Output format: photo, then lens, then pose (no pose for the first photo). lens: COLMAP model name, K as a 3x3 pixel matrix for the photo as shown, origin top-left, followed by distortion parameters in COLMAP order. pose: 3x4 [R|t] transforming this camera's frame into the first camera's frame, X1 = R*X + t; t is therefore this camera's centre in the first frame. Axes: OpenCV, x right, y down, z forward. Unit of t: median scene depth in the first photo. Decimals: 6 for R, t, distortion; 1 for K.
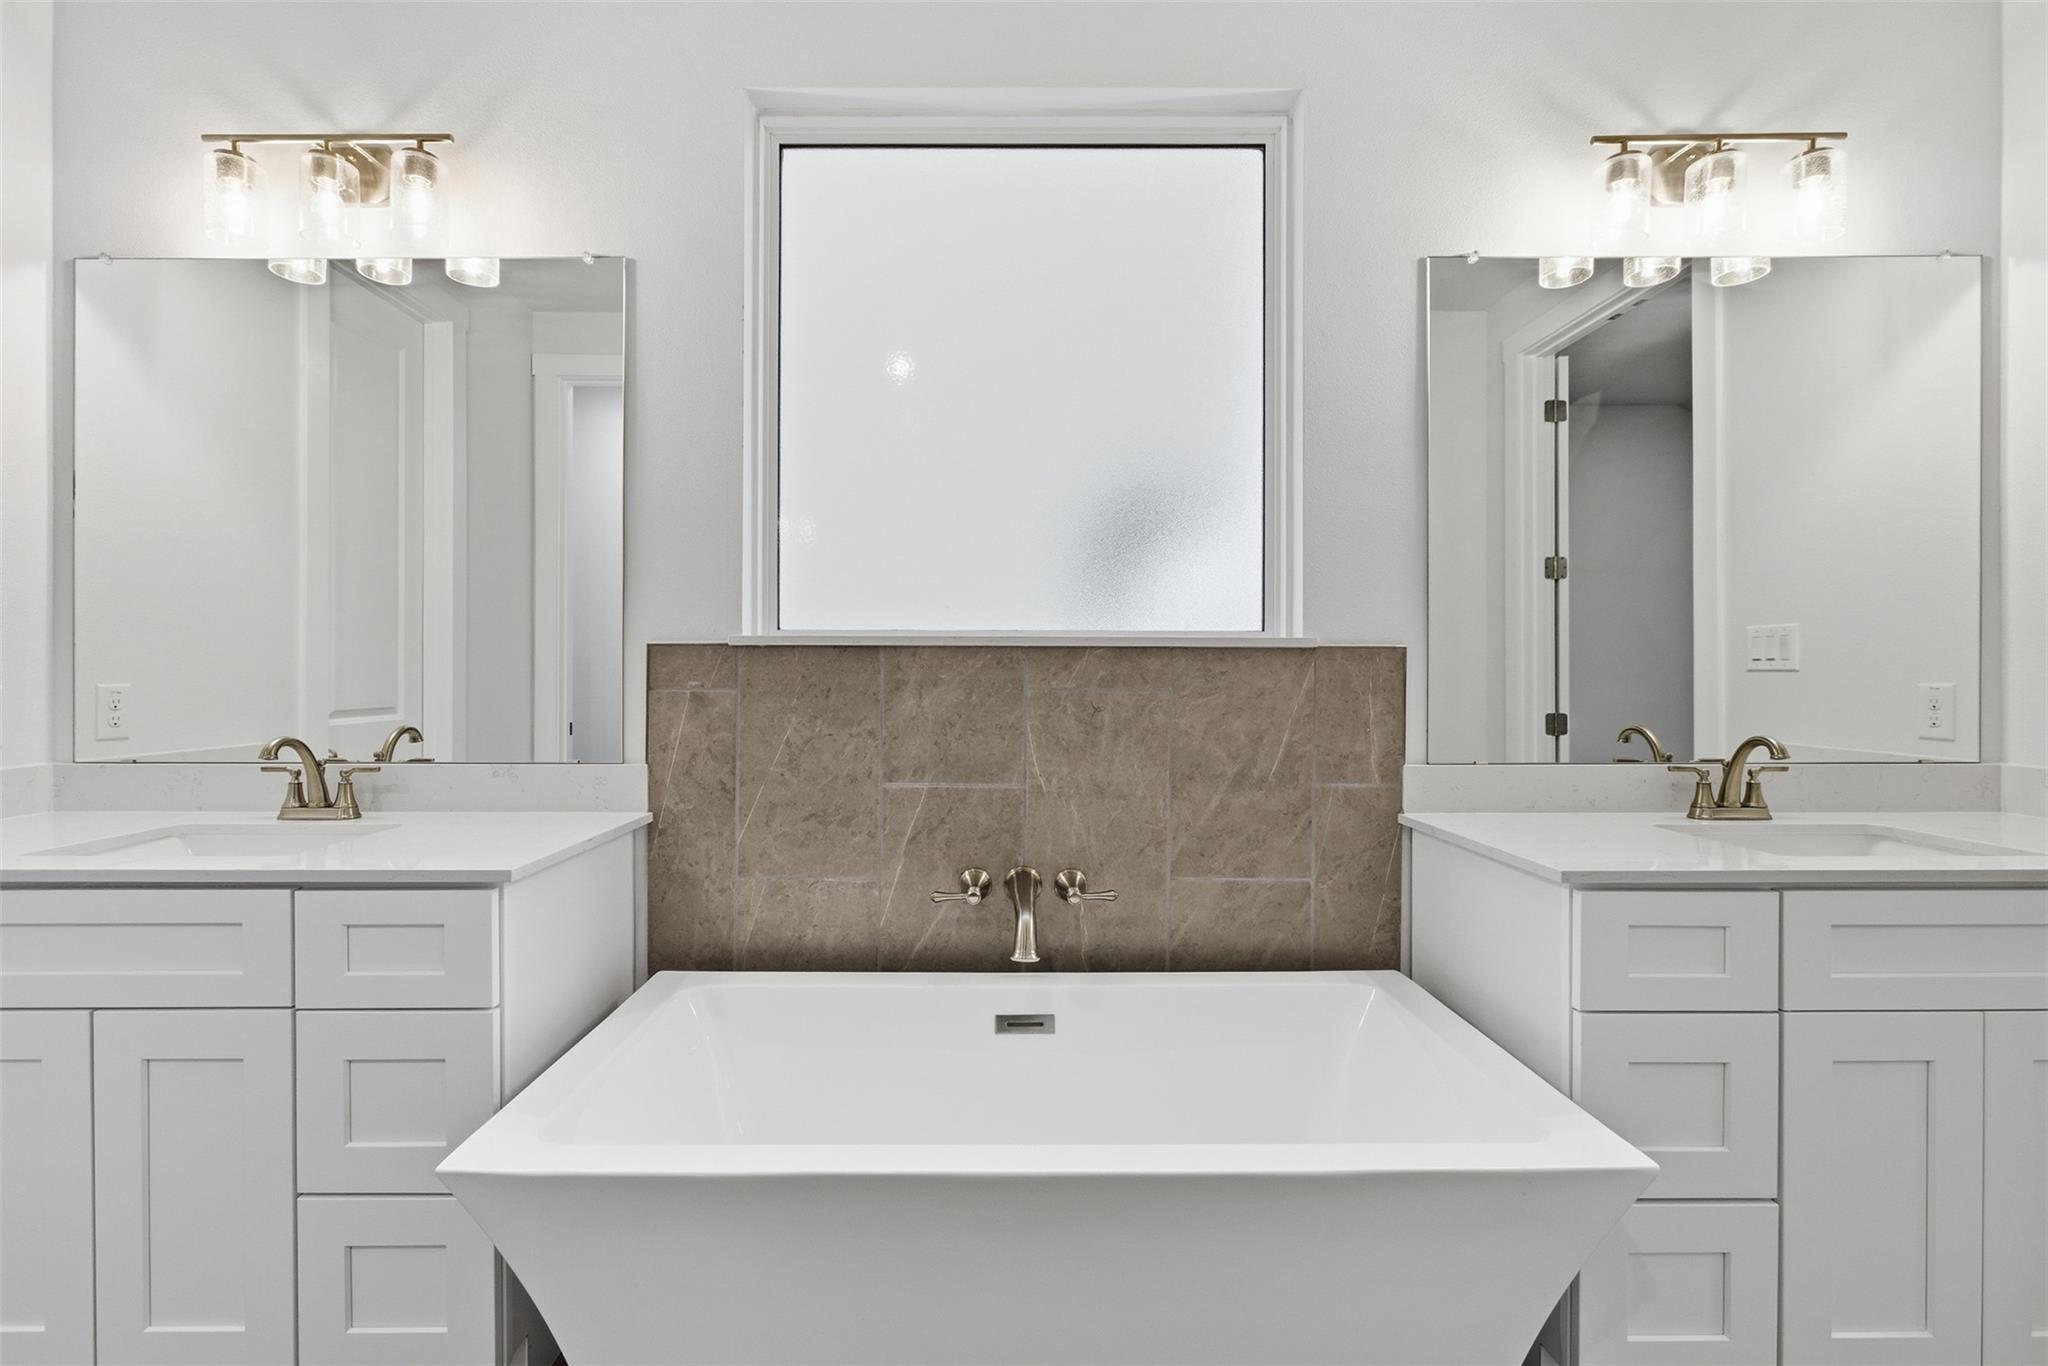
lens RADIAL K [[945.8, 0, 934.0], [0, 945.8, 669.3], [0, 0, 1]] dist [-0.012391, 0.006613]
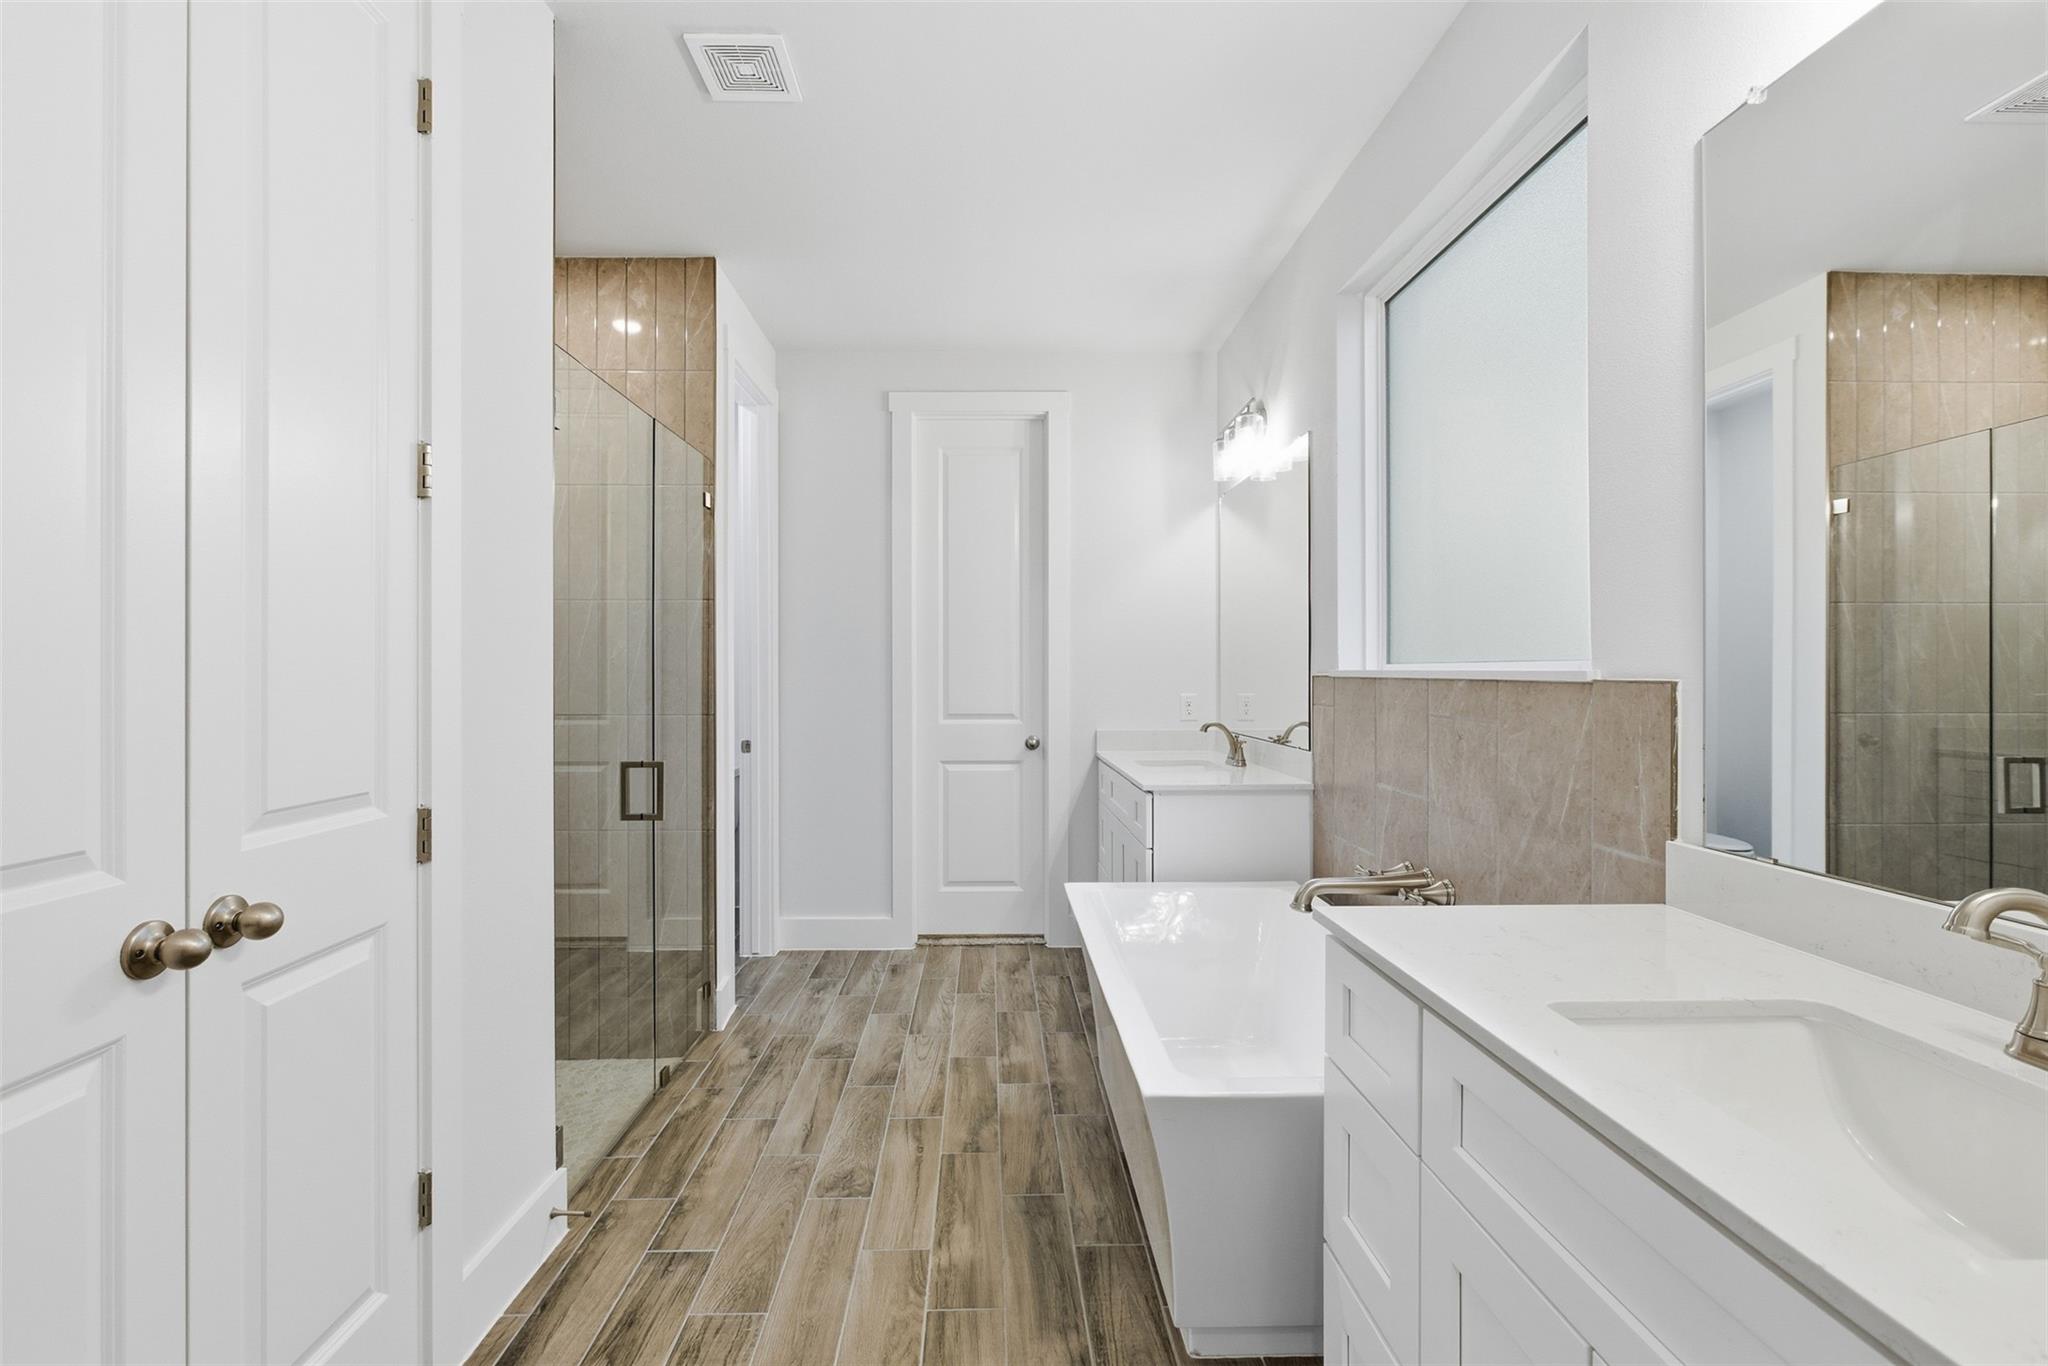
lens RADIAL K [[920.7, 0, 1012.1], [0, 920.7, 676.0], [0, 0, 1]] dist [-0.012107, 0.005929]
pose [[0.029716, 0.002800, -0.999554, 1.204056], [-0.004169, 0.999988, 0.002678, -0.028152], [0.999550, 0.004087, 0.029727, 0.457618]]
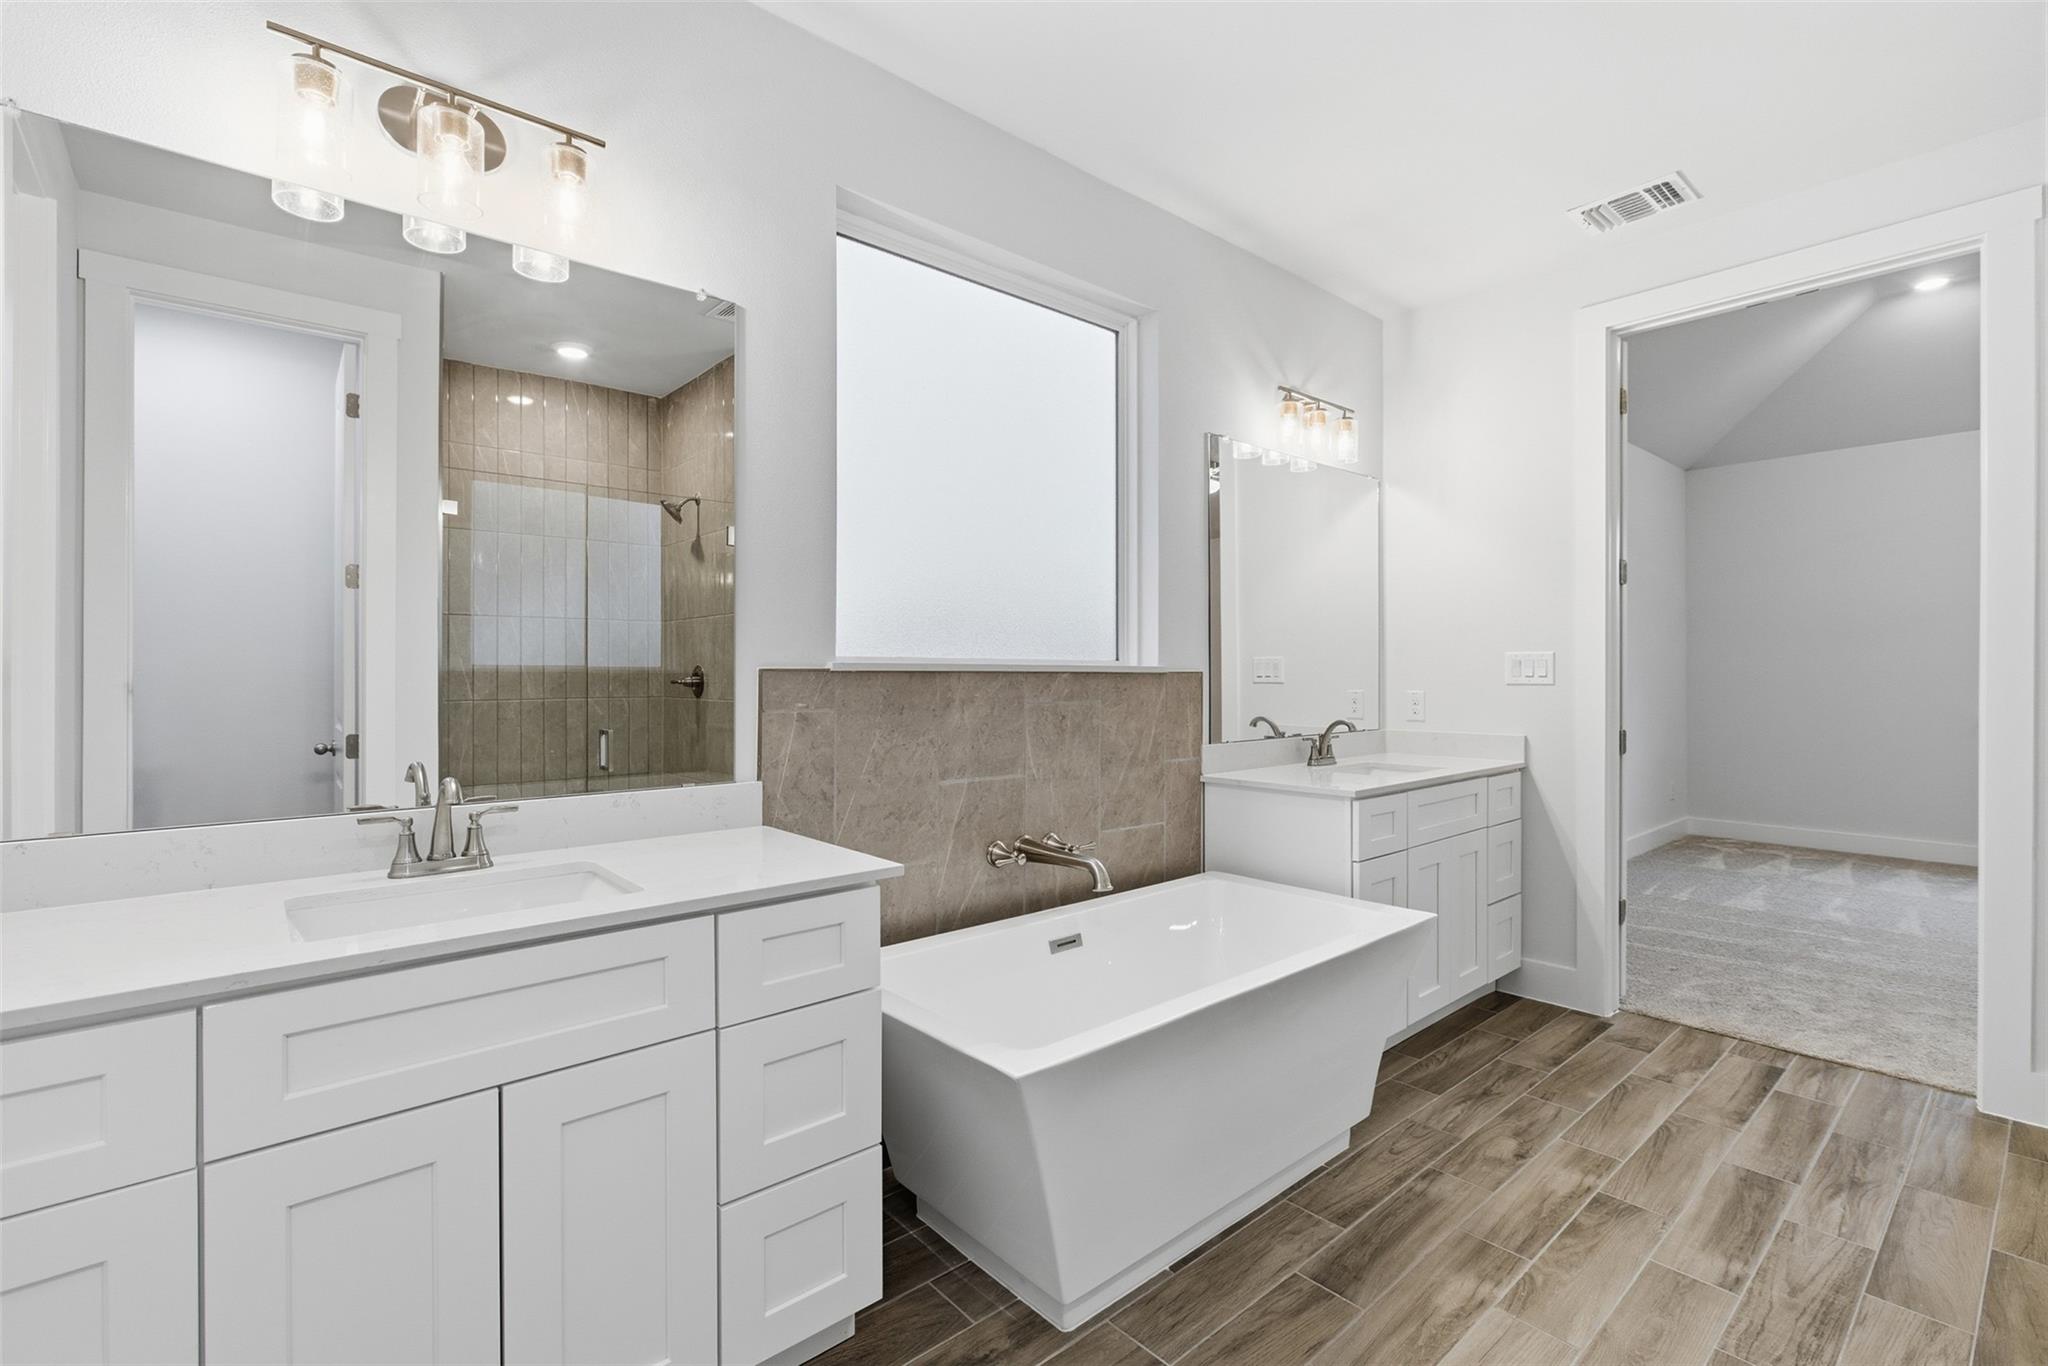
lens RADIAL K [[912.7, 0, 1011.4], [0, 912.7, 676.0], [0, 0, 1]] dist [-0.015375, 0.007034]
pose [[0.760698, -0.002968, 0.649100, -0.760915], [0.005169, 0.999986, -0.001485, -0.016226], [-0.649086, 0.004485, 0.760702, 0.024303]]
